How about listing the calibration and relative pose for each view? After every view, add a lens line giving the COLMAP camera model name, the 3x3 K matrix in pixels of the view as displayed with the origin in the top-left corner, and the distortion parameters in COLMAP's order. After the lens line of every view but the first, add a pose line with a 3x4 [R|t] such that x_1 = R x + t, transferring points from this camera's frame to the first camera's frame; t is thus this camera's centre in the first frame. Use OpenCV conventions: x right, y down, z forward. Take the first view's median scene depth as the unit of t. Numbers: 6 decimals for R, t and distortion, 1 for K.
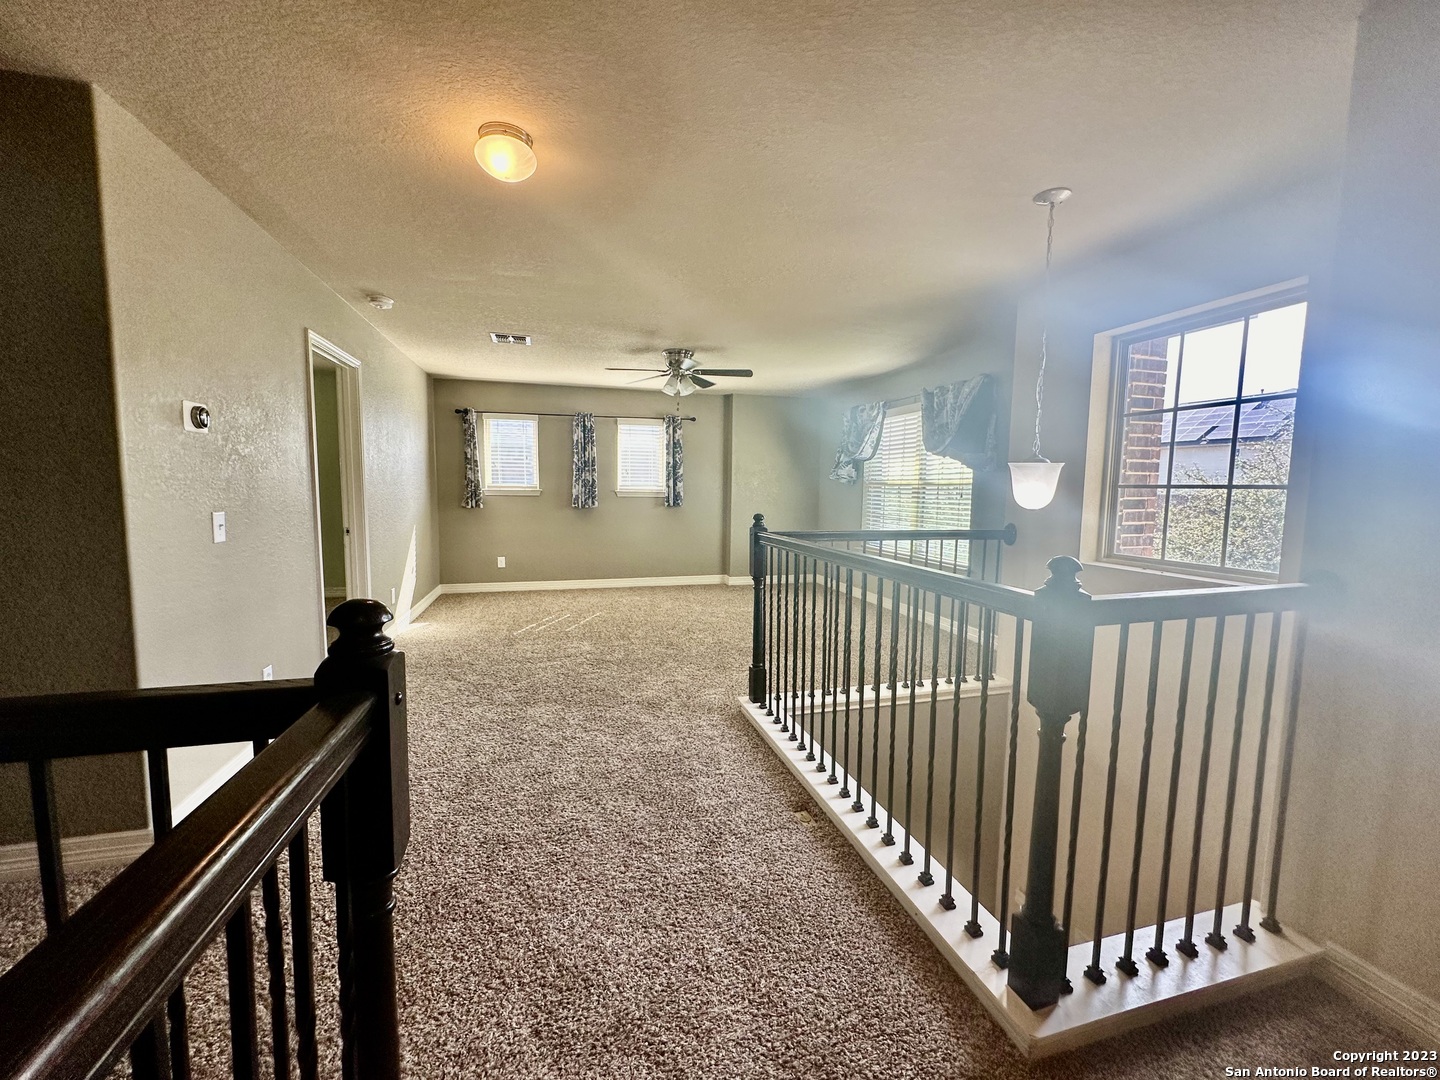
lens RADIAL K [[575.5, 0, 720.7], [0, 575.5, 542.4], [0, 0, 1]] dist [-0.000993, 0.000471]
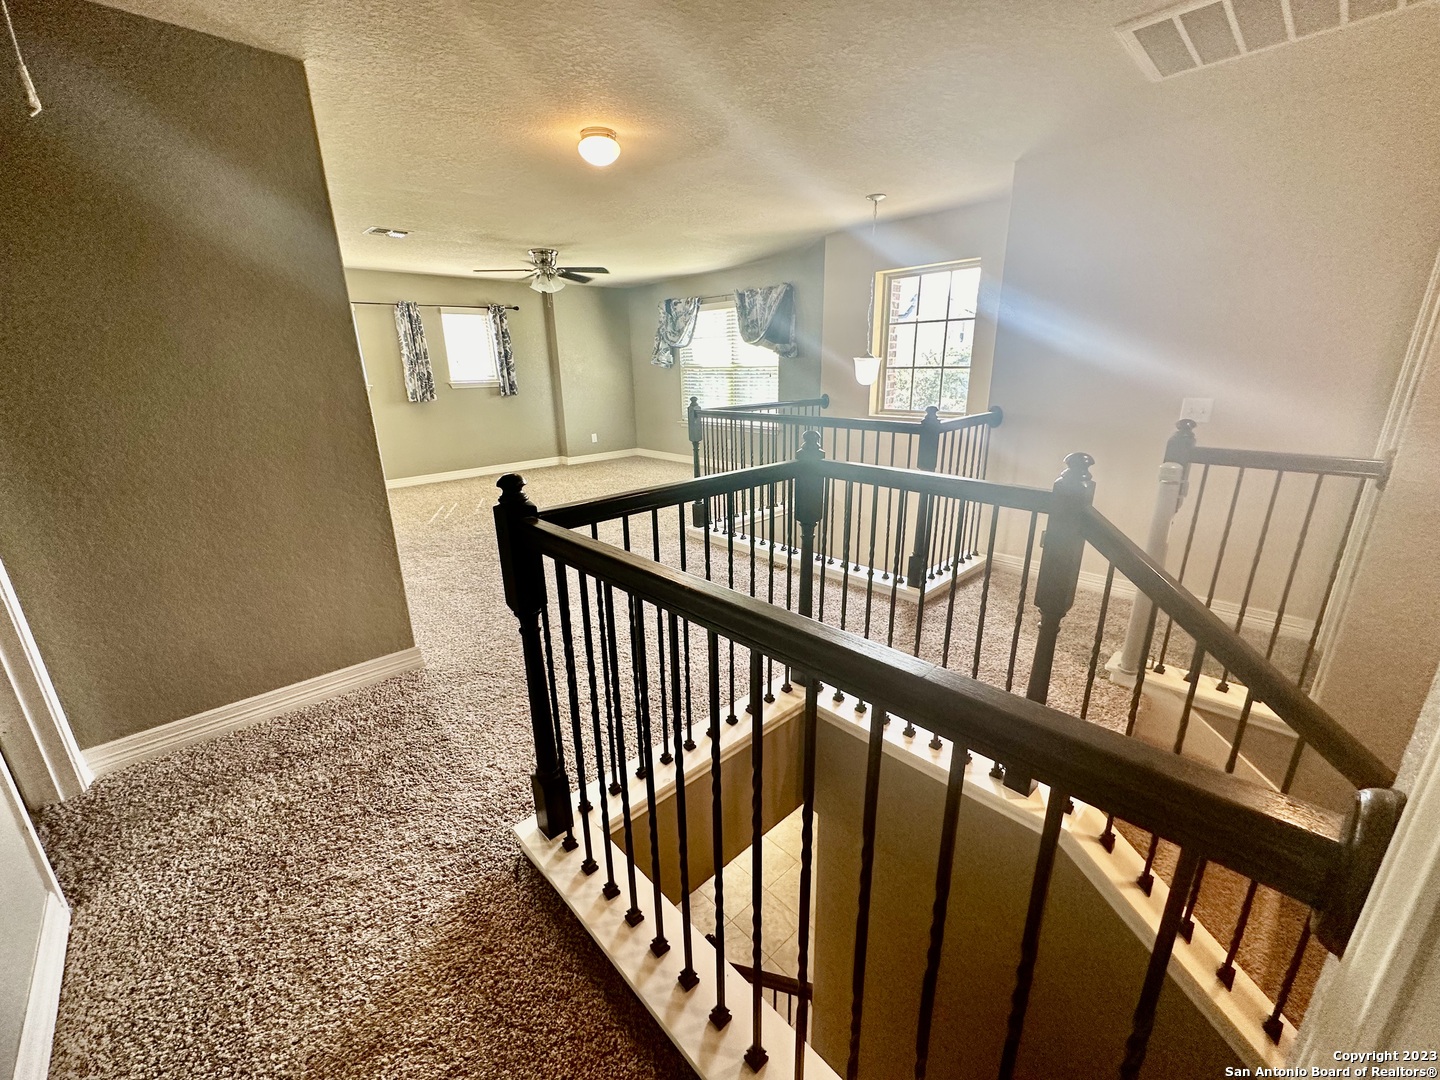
lens RADIAL K [[575.5, 0, 721.2], [0, 575.5, 539.0], [0, 0, 1]] dist [-0.000993, 0.000471]
pose [[0.886176, -0.164315, 0.433236, -0.274678], [0.075978, 0.973884, 0.213956, -0.002603], [-0.457077, -0.156686, 0.875517, -0.168187]]
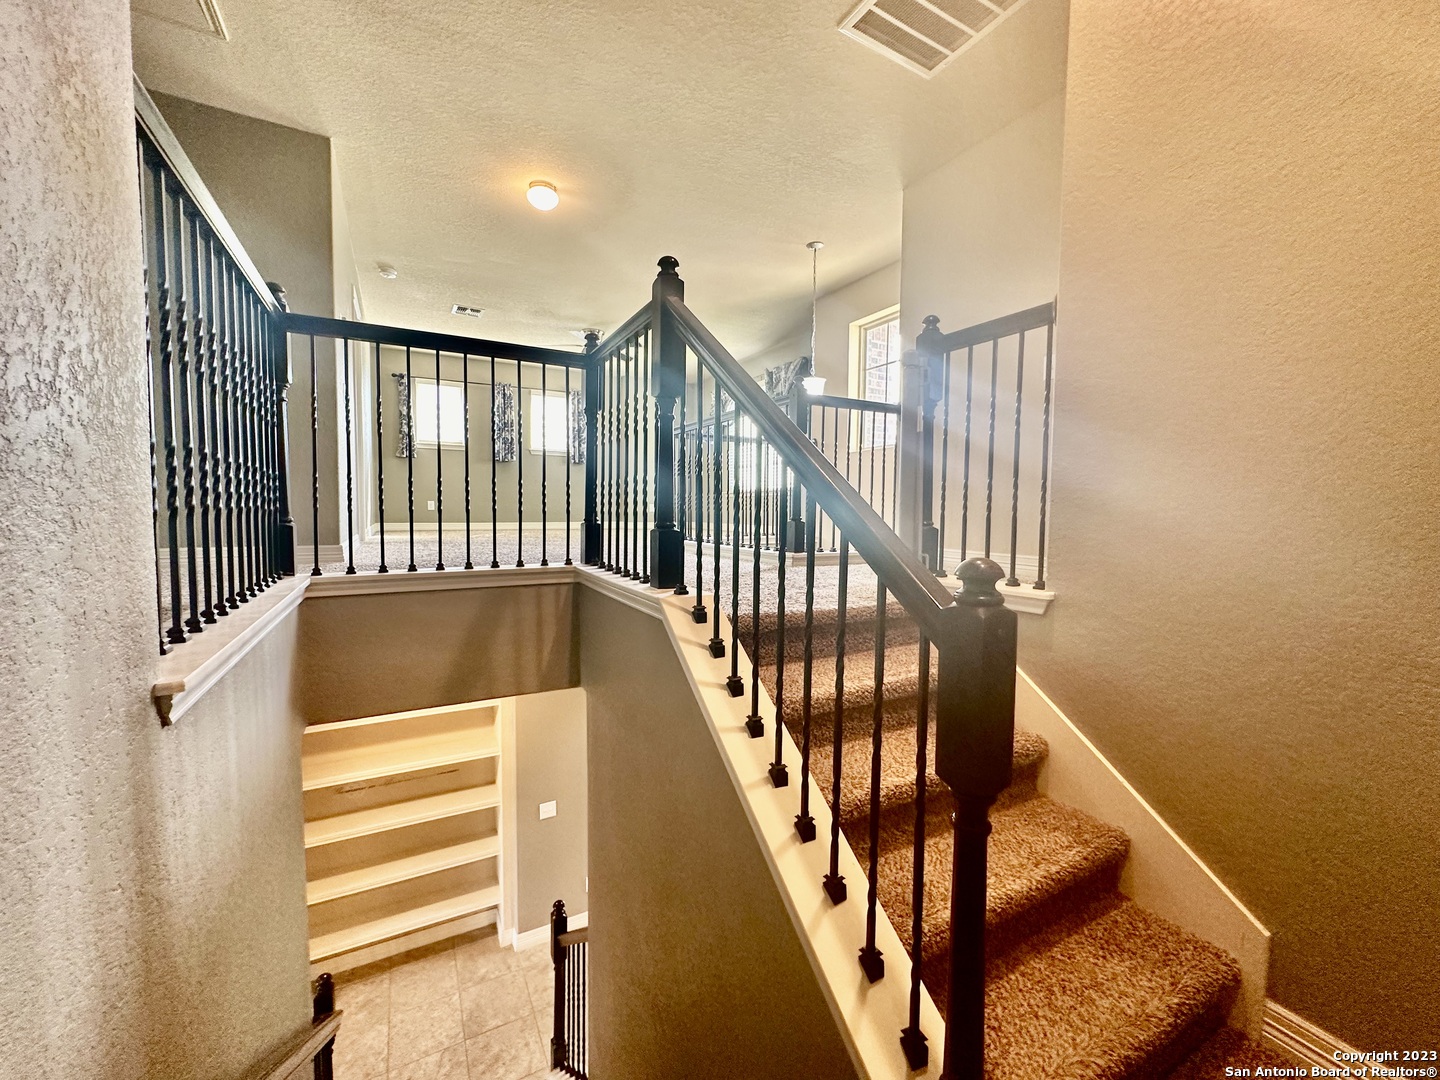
lens RADIAL K [[575.5, 0, 719.1], [0, 575.5, 544.1], [0, 0, 1]] dist [-0.000993, 0.000471]
pose [[0.974475, -0.015570, 0.223954, -0.077036], [0.022695, 0.999314, -0.029274, 0.175987], [-0.223345, 0.033610, 0.974160, -0.303749]]
